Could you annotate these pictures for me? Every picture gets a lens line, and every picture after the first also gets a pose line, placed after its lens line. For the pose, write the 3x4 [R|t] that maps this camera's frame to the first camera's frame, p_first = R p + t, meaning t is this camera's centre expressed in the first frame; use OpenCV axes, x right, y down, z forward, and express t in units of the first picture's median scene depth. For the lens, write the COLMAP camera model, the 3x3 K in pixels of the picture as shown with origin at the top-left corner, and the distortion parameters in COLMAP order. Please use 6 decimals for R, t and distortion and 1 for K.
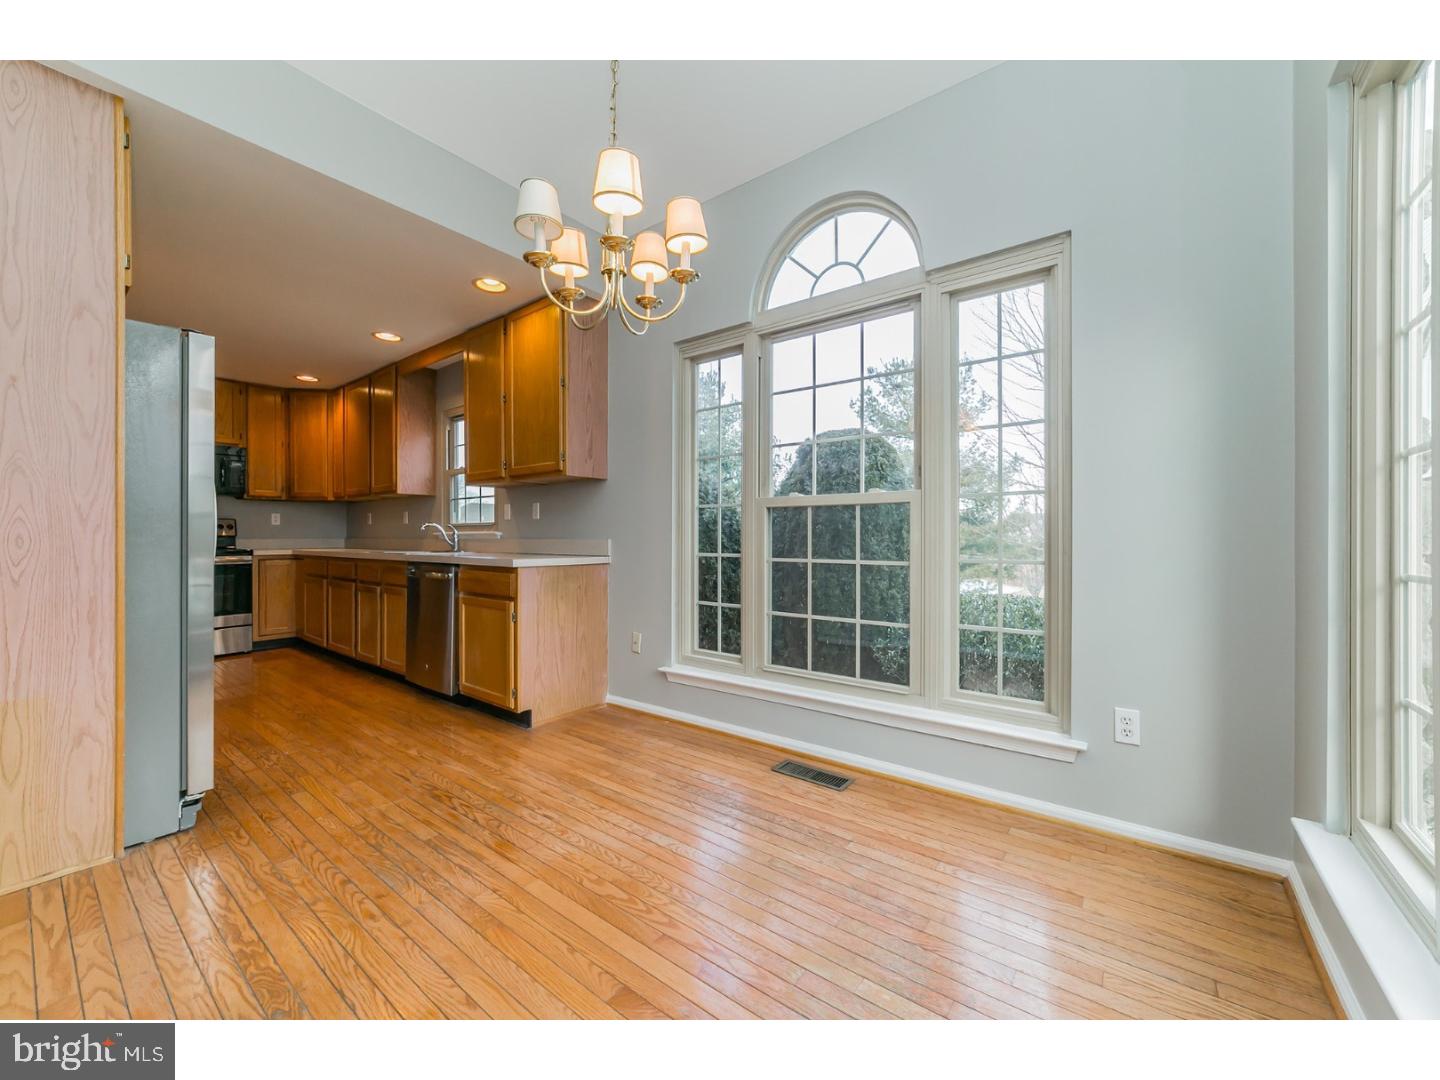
lens RADIAL K [[551.8, 0, 725.1], [0, 551.8, 533.1], [0, 0, 1]] dist [-0.002367, 0.000089]
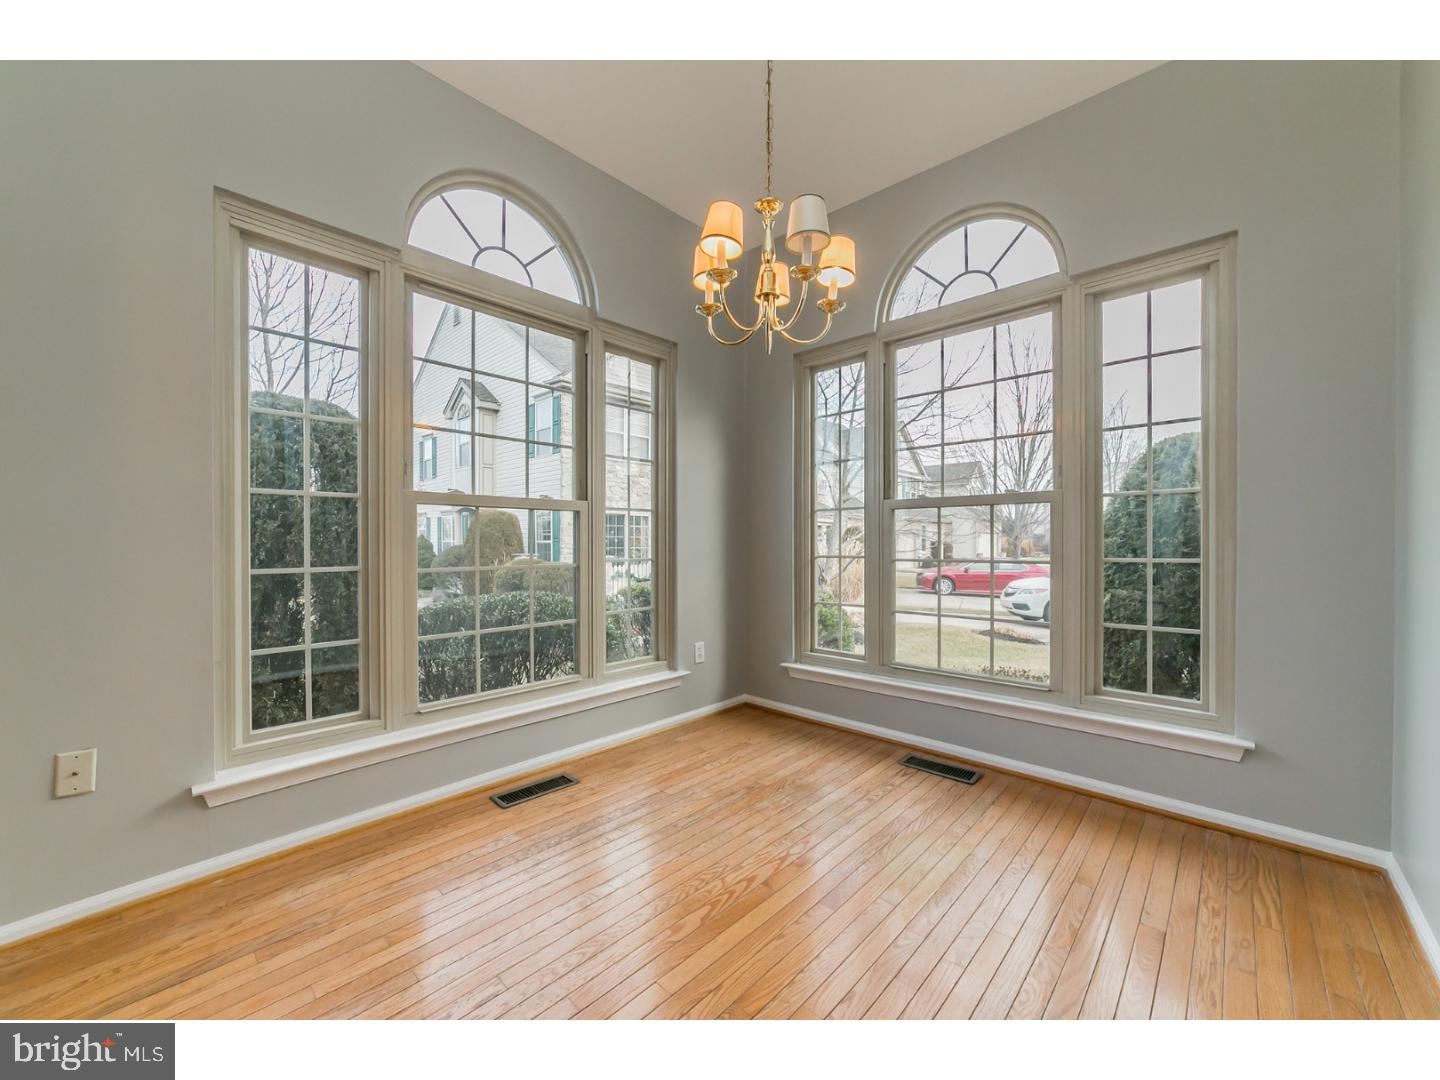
lens RADIAL K [[565.9, 0, 717.3], [0, 565.9, 545.0], [0, 0, 1]] dist [-0.000137, 0.000205]
pose [[0.110086, -0.004558, 0.993912, -0.715016], [-0.008302, 0.999950, 0.005505, 0.003045], [-0.993887, -0.008858, 0.110043, 0.529703]]
